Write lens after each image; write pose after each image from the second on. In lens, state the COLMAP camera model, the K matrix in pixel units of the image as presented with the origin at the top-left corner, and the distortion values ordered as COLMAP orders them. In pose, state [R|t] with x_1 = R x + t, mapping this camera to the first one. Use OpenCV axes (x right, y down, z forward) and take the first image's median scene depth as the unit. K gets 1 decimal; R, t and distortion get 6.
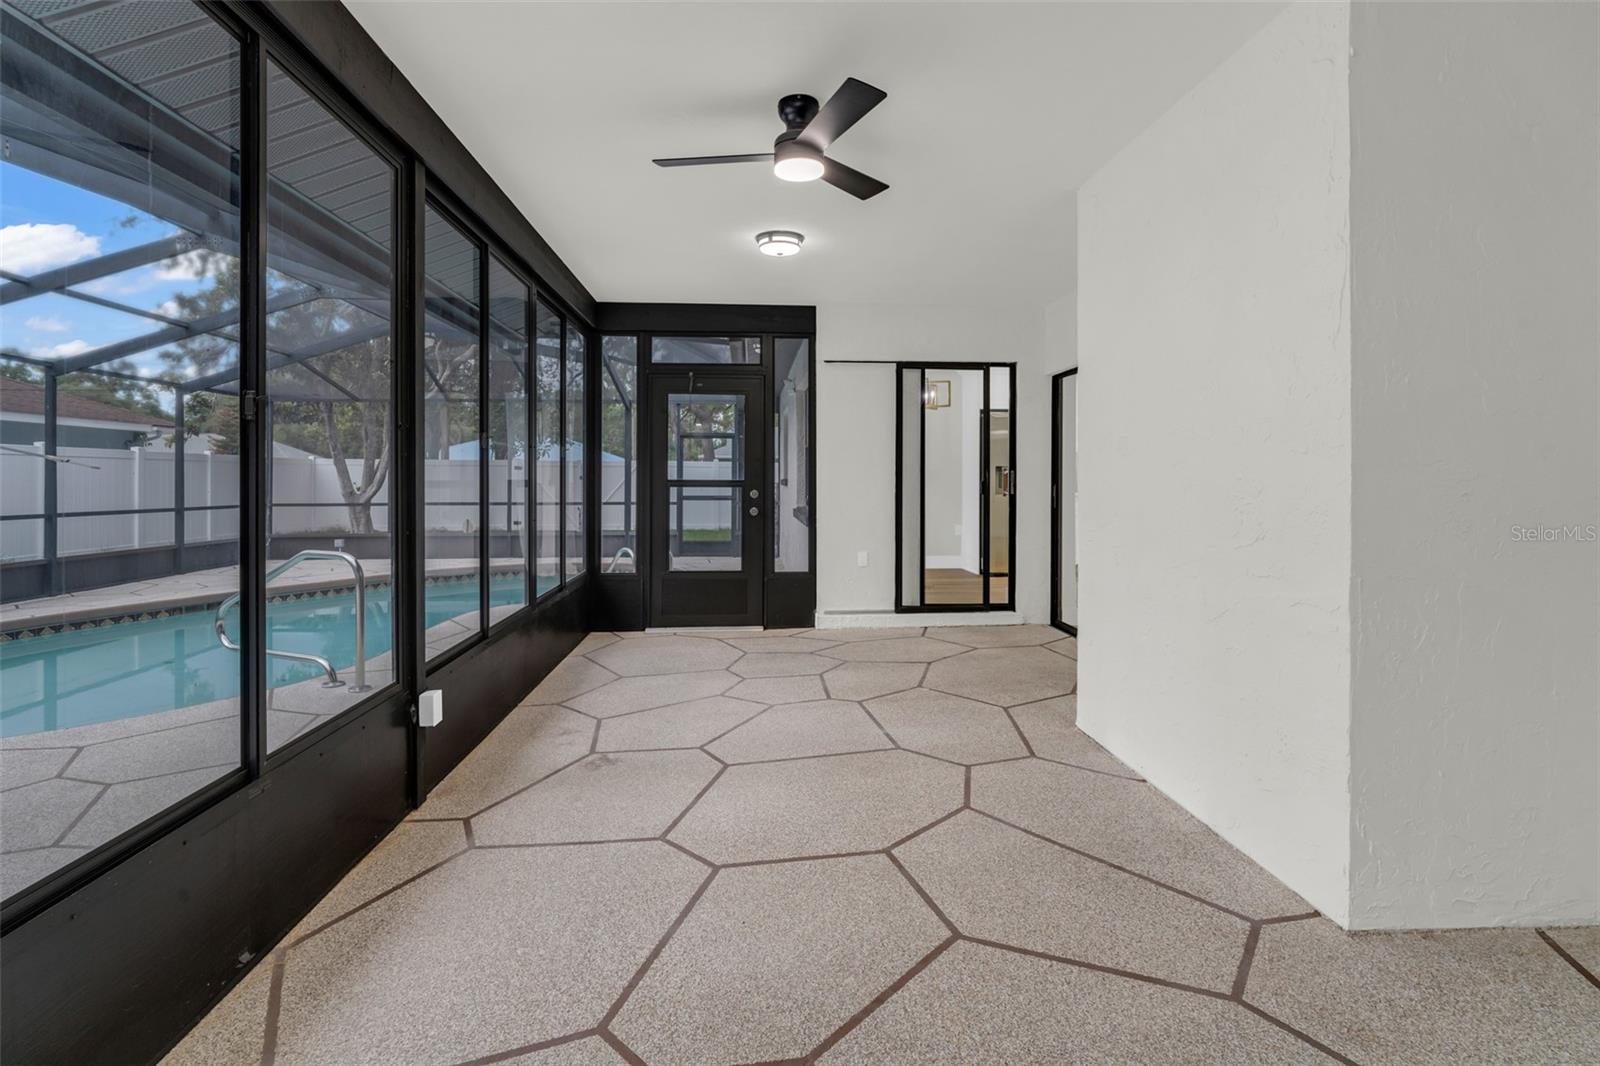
lens RADIAL K [[754.0, 0, 802.8], [0, 754.0, 507.4], [0, 0, 1]] dist [-0.007645, 0.001167]
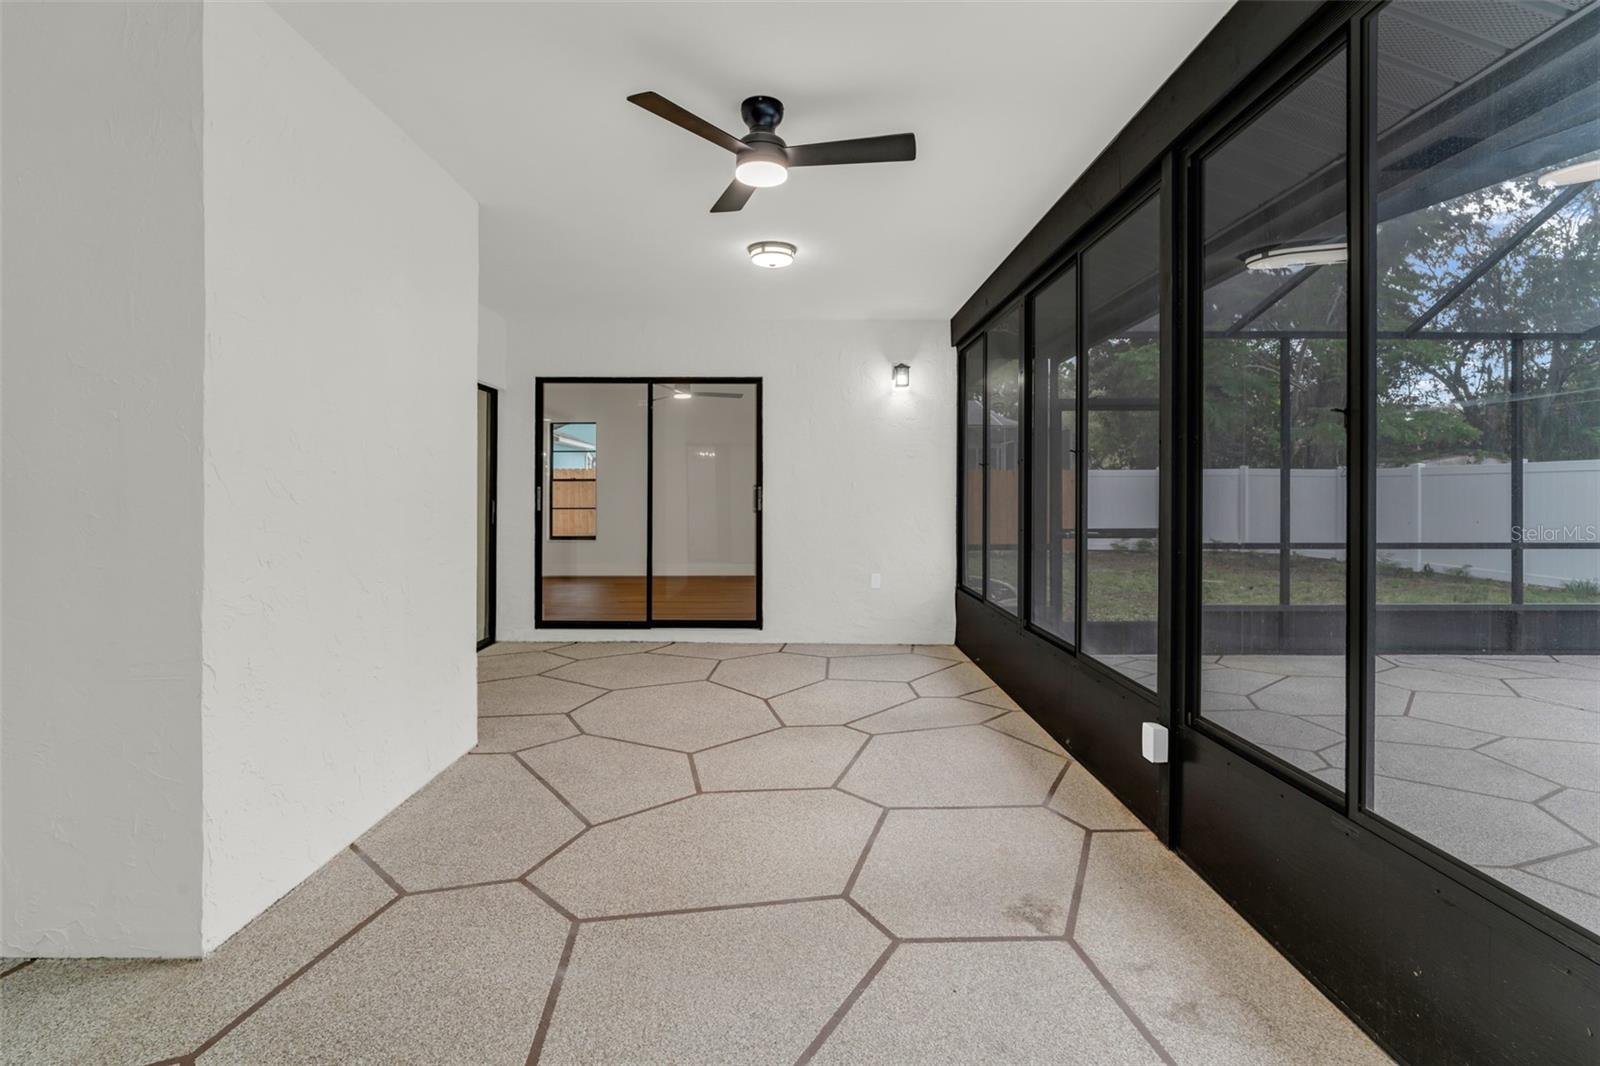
lens RADIAL K [[754.0, 0, 802.8], [0, 754.0, 507.4], [0, 0, 1]] dist [-0.007645, 0.001167]
pose [[-0.997869, -0.003363, 0.065159, -0.123998], [0.000156, 0.998545, 0.053929, -0.073583], [-0.065246, 0.053824, -0.996417, 1.974344]]
